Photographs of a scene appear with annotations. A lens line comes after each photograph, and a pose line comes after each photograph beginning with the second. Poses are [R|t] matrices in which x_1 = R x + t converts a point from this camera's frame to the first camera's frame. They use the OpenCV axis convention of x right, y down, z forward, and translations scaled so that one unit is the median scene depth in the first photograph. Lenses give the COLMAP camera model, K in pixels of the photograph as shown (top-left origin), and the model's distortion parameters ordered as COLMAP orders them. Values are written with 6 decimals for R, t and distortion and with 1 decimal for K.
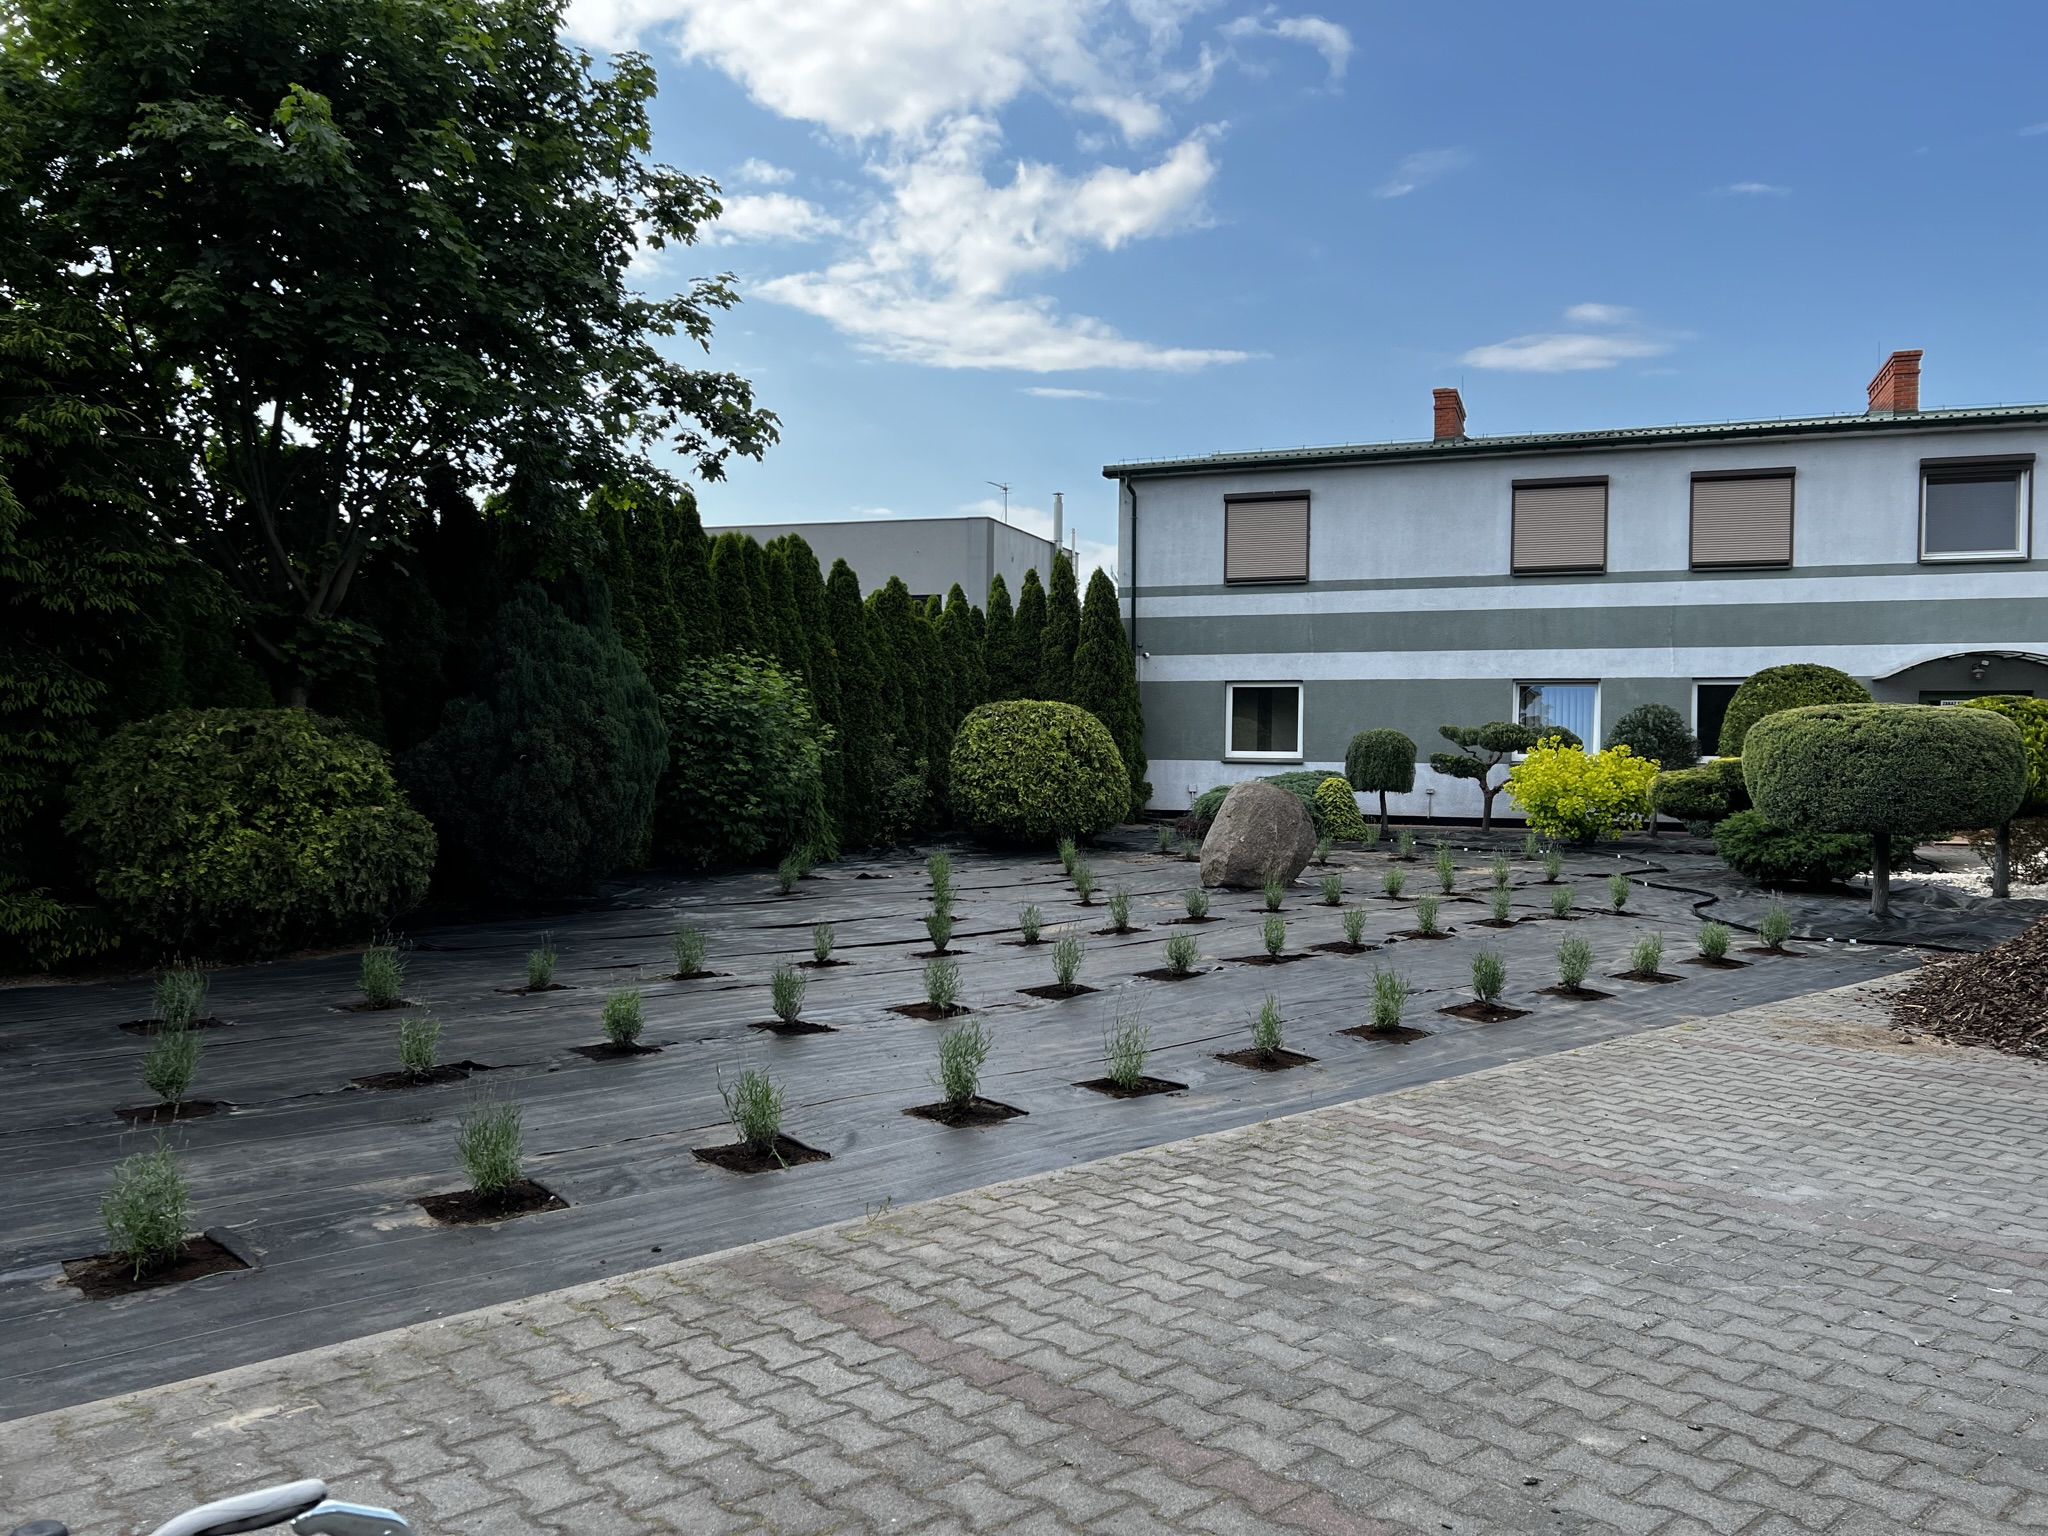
lens RADIAL K [[1531.5, 0, 1031.3], [0, 1531.5, 773.8], [0, 0, 1]] dist [0.104661, -0.153638]
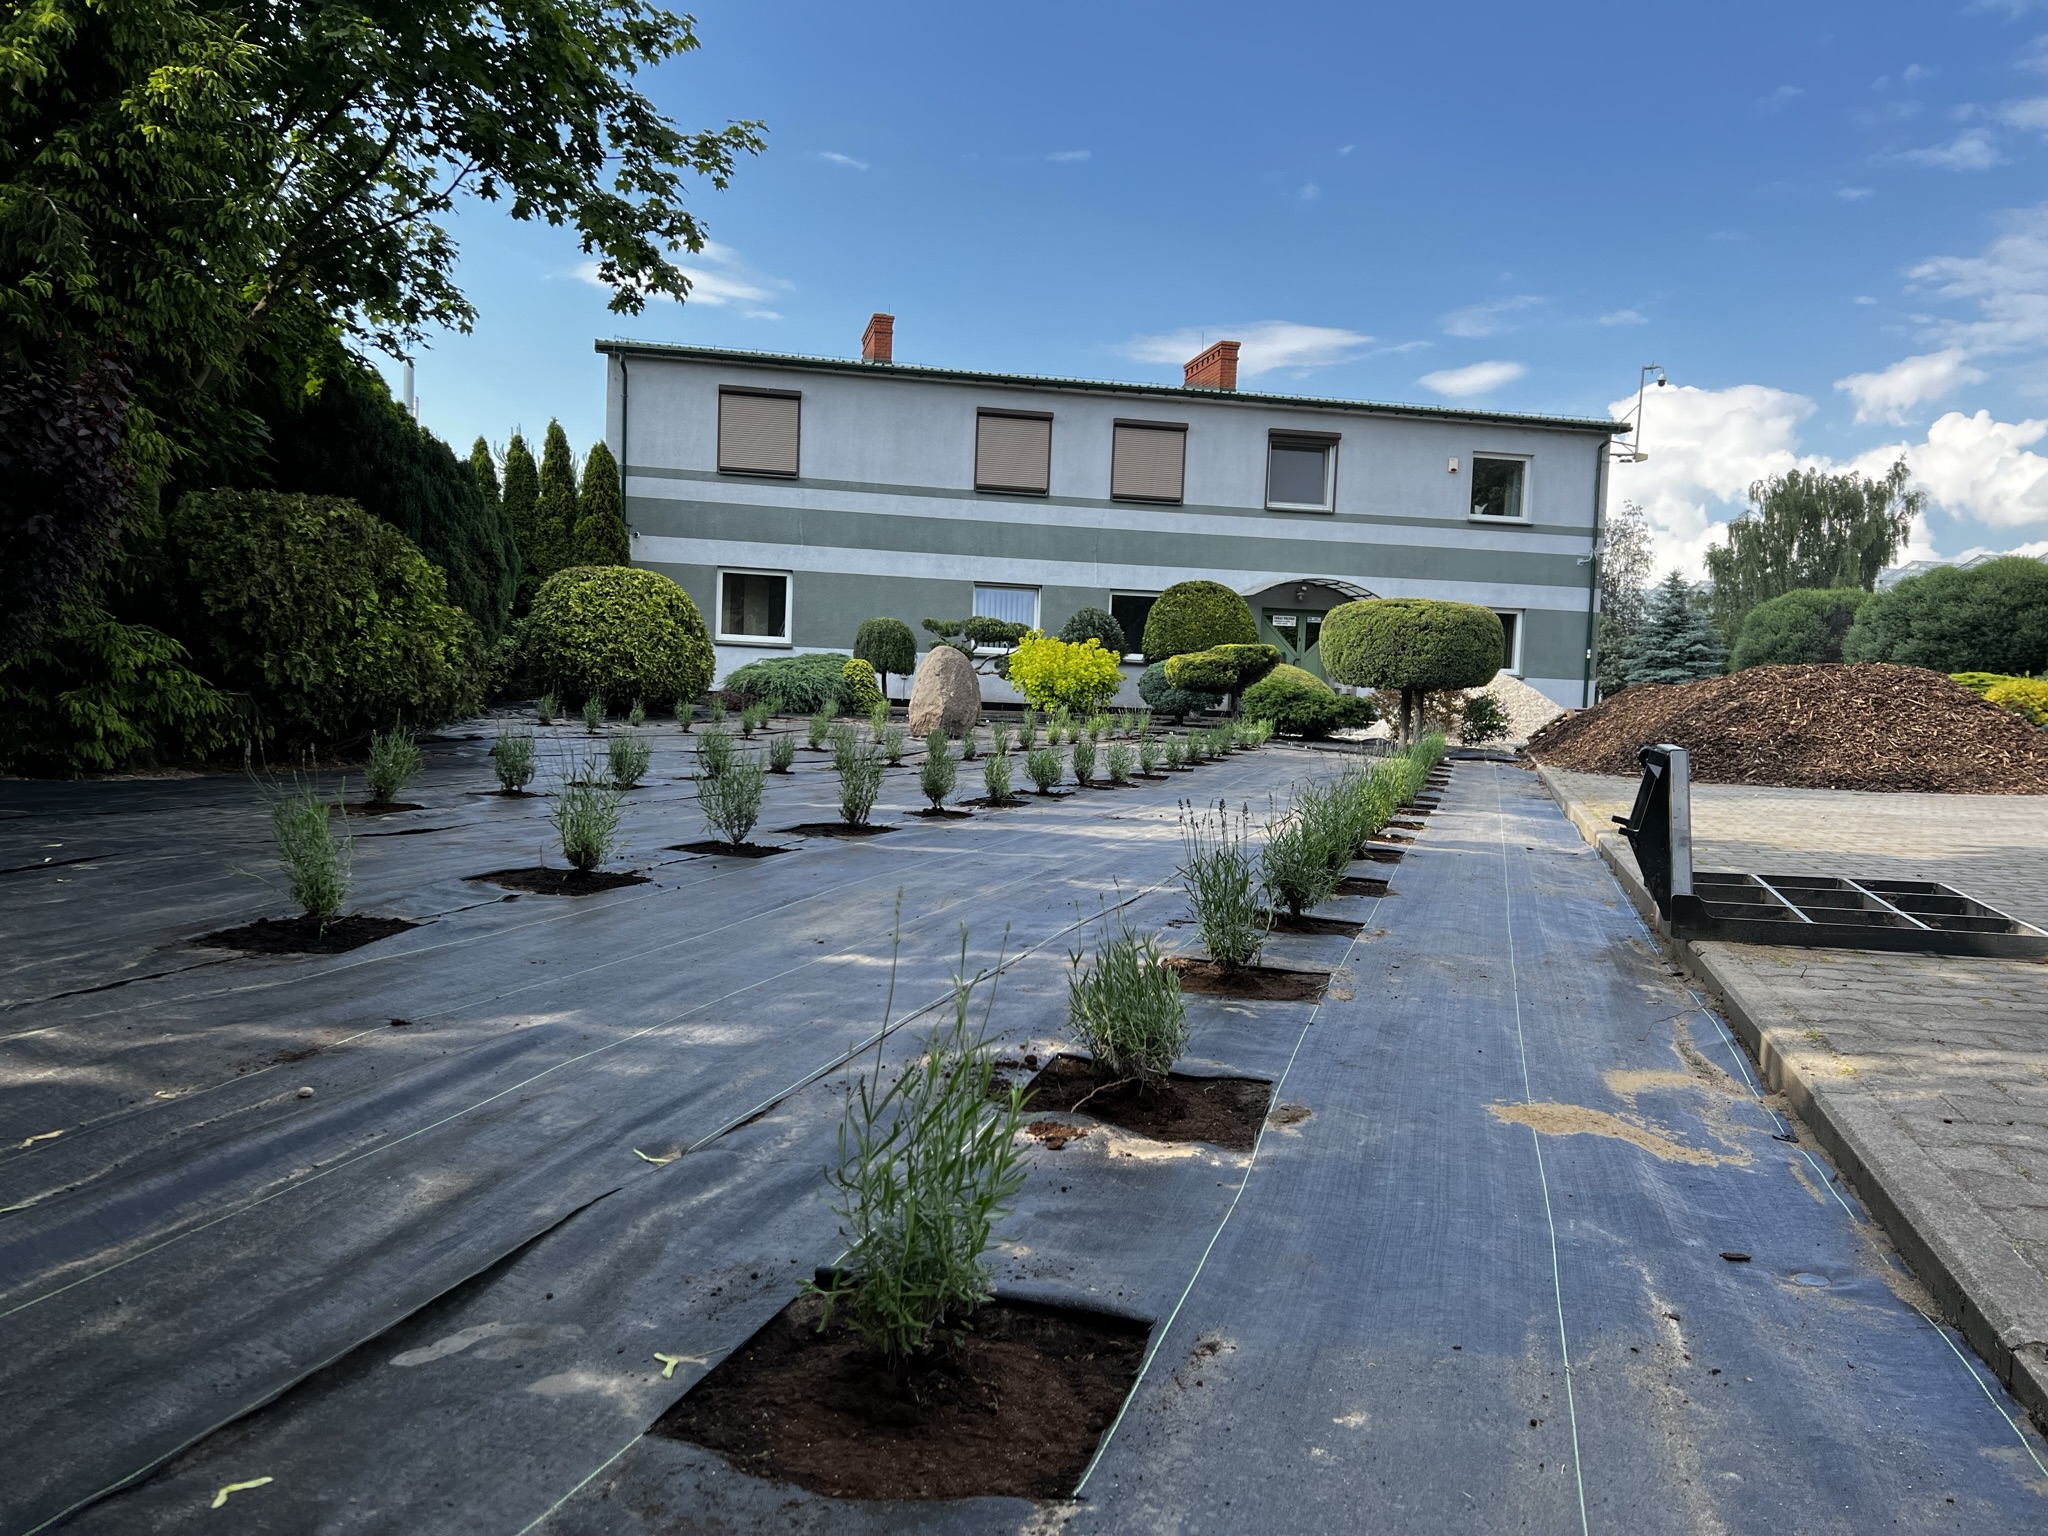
lens RADIAL K [[1531.5, 0, 1031.3], [0, 1531.5, 773.8], [0, 0, 1]] dist [0.104661, -0.153638]
pose [[0.851997, -0.005129, 0.523522, -0.265764], [-0.021996, 0.998718, 0.045582, 0.031056], [-0.523085, -0.050351, 0.850792, -0.009246]]
